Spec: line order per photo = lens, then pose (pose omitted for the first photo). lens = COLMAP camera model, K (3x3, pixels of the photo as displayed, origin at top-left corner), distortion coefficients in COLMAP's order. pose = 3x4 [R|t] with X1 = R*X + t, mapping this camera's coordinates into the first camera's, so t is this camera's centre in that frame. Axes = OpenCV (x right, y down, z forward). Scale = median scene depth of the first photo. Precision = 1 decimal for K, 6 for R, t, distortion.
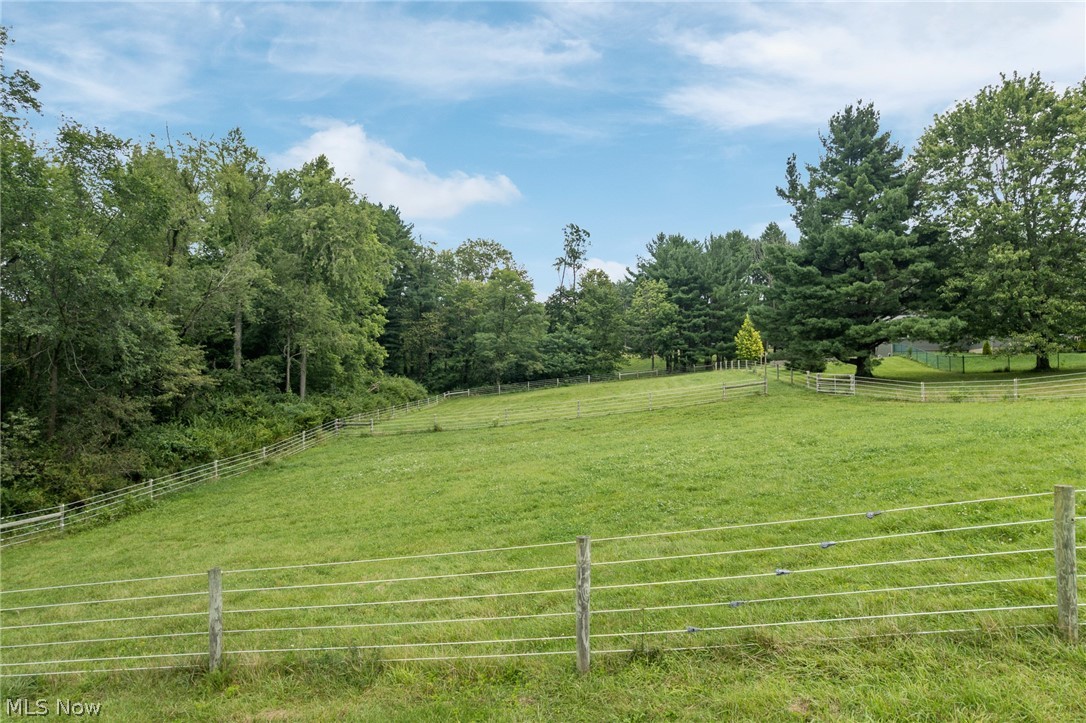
lens RADIAL K [[742.3, 0, 543.0], [0, 742.3, 361.5], [0, 0, 1]] dist [0.000265, 0.000014]
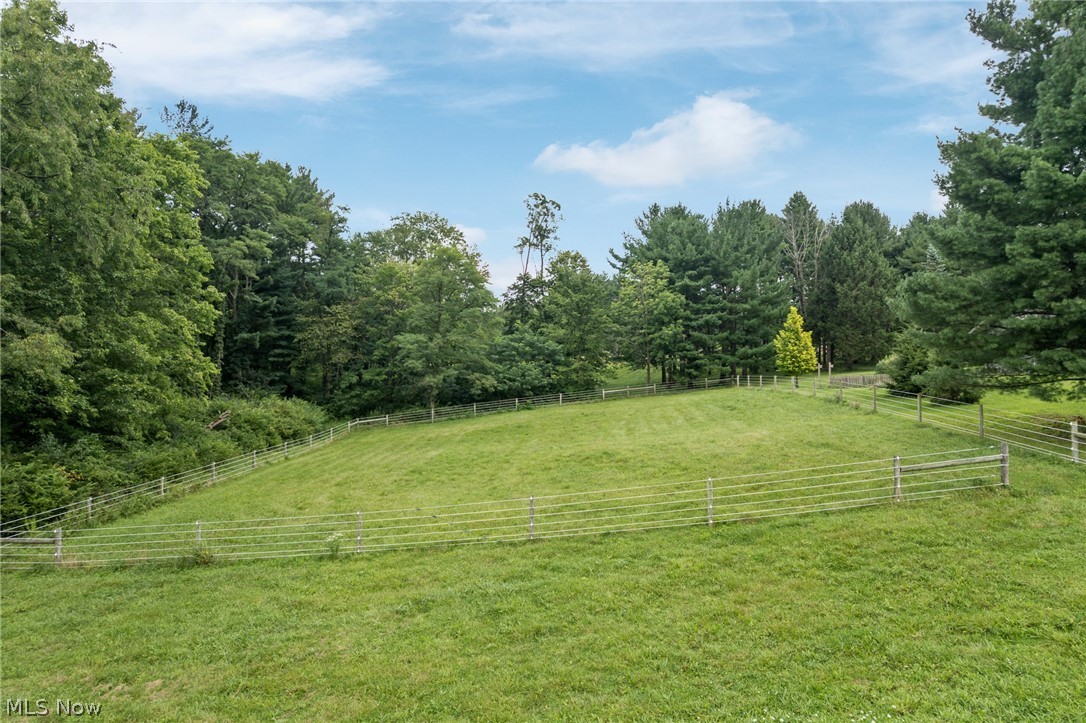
lens RADIAL K [[742.3, 0, 543.0], [0, 742.3, 361.5], [0, 0, 1]] dist [0.000265, 0.000014]
pose [[0.999286, -0.000430, 0.037790, 0.017372], [0.000551, 0.999995, -0.003196, -0.009613], [-0.037788, 0.003214, 0.999281, 0.279386]]
